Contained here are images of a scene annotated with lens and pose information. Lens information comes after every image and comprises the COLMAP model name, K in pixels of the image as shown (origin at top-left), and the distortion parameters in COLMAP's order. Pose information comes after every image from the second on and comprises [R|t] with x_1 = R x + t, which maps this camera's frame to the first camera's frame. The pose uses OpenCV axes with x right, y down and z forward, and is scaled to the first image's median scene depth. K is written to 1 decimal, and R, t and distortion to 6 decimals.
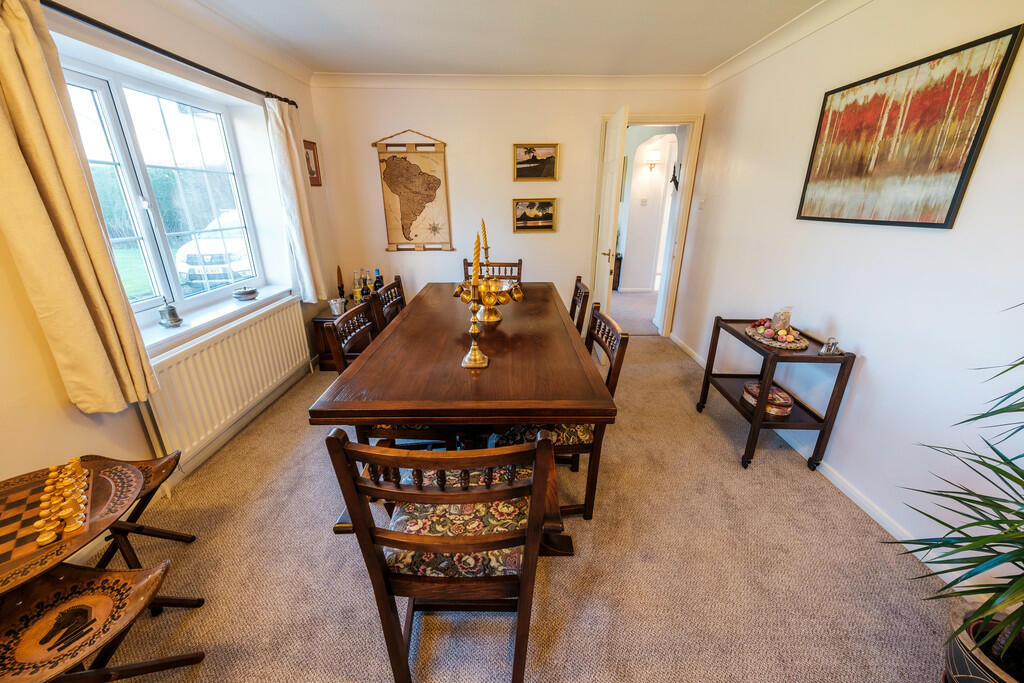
lens RADIAL K [[396.6, 0, 513.6], [0, 396.6, 339.3], [0, 0, 1]] dist [0.014681, -0.000325]
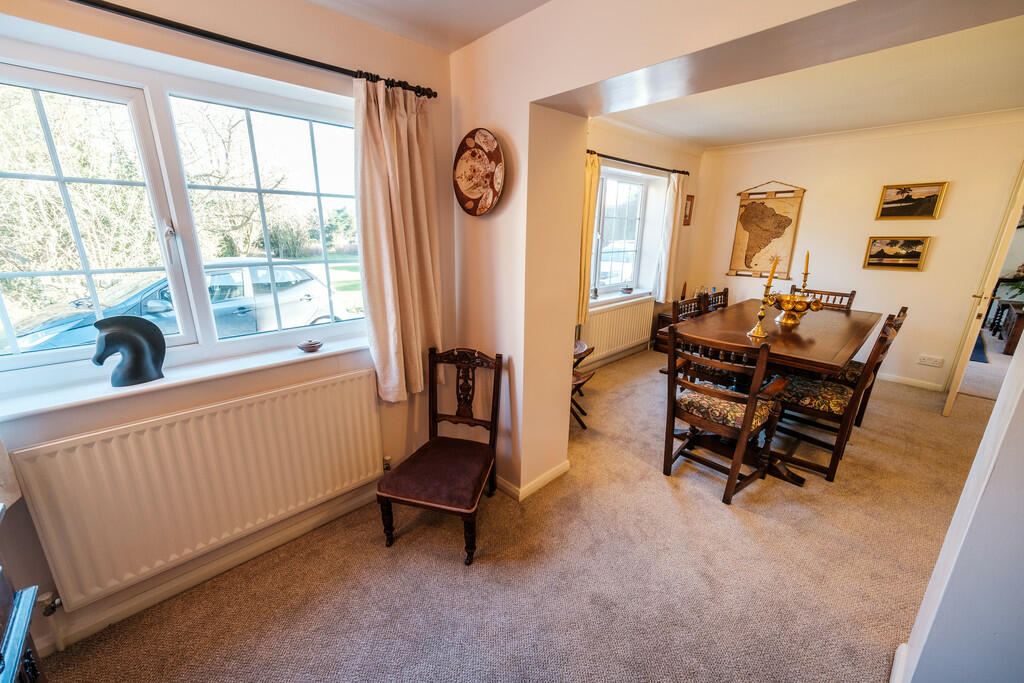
lens RADIAL K [[396.6, 0, 513.6], [0, 396.6, 339.3], [0, 0, 1]] dist [0.014681, -0.000325]
pose [[0.684777, 0.205095, -0.699297, 0.159812], [-0.259345, 0.965344, 0.029164, 0.125904], [0.681044, 0.161388, 0.714236, -0.367090]]
